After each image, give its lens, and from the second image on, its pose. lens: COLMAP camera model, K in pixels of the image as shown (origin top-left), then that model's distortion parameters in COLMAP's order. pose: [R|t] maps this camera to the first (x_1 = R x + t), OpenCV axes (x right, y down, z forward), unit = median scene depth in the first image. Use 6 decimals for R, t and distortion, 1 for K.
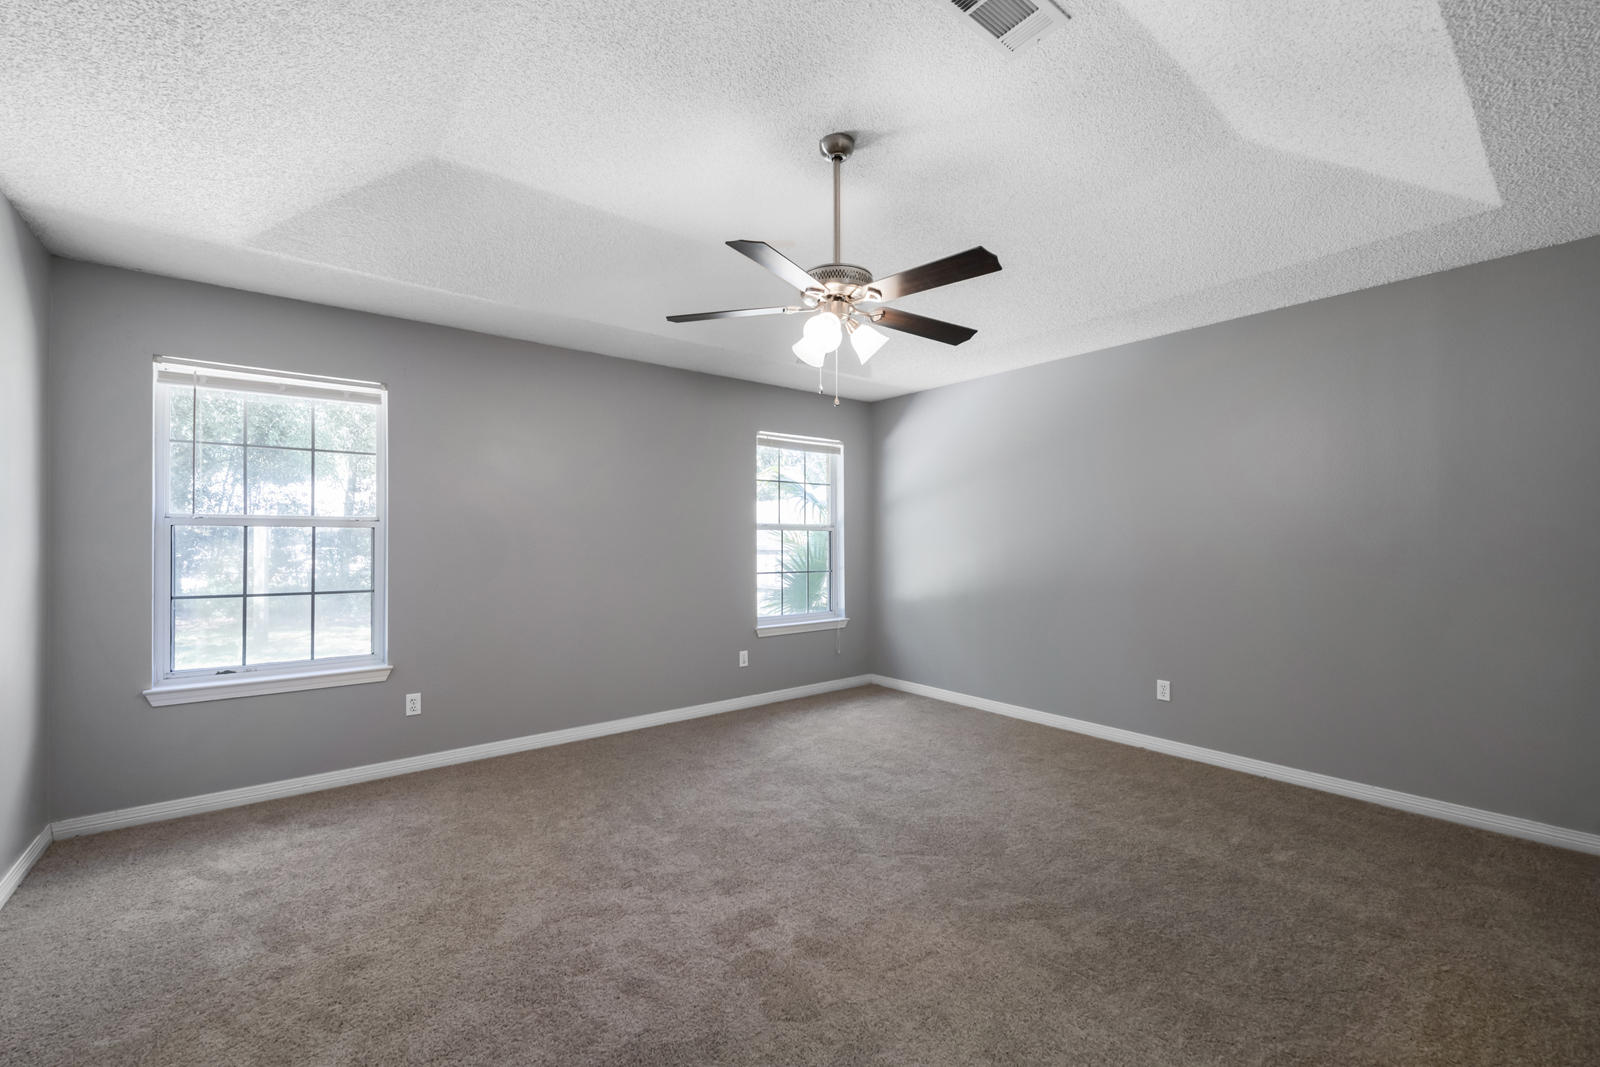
lens RADIAL K [[651.3, 0, 807.2], [0, 651.3, 537.9], [0, 0, 1]] dist [0.000338, -0.003852]
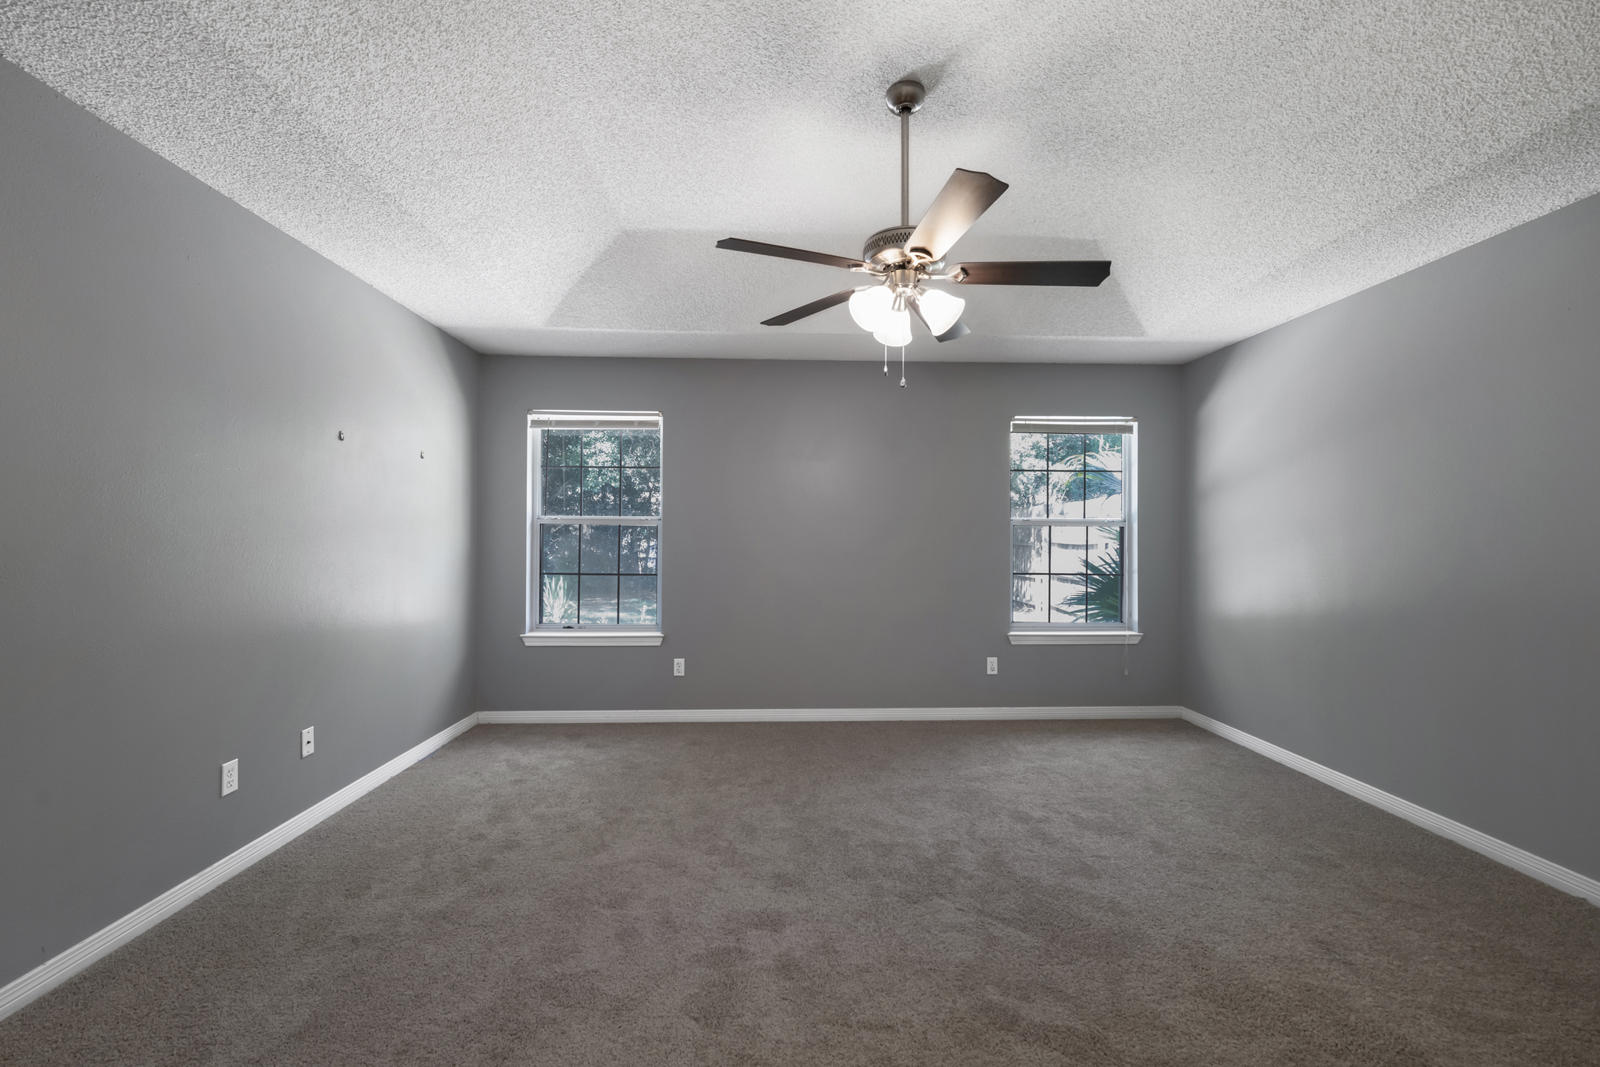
lens RADIAL K [[651.2, 0, 797.1], [0, 651.2, 531.3], [0, 0, 1]] dist [0.000352, -0.003916]
pose [[0.806677, 0.000874, -0.590992, 0.381901], [-0.004075, 0.999983, -0.004084, 0.000937], [0.590979, 0.005703, 0.806667, 0.162027]]
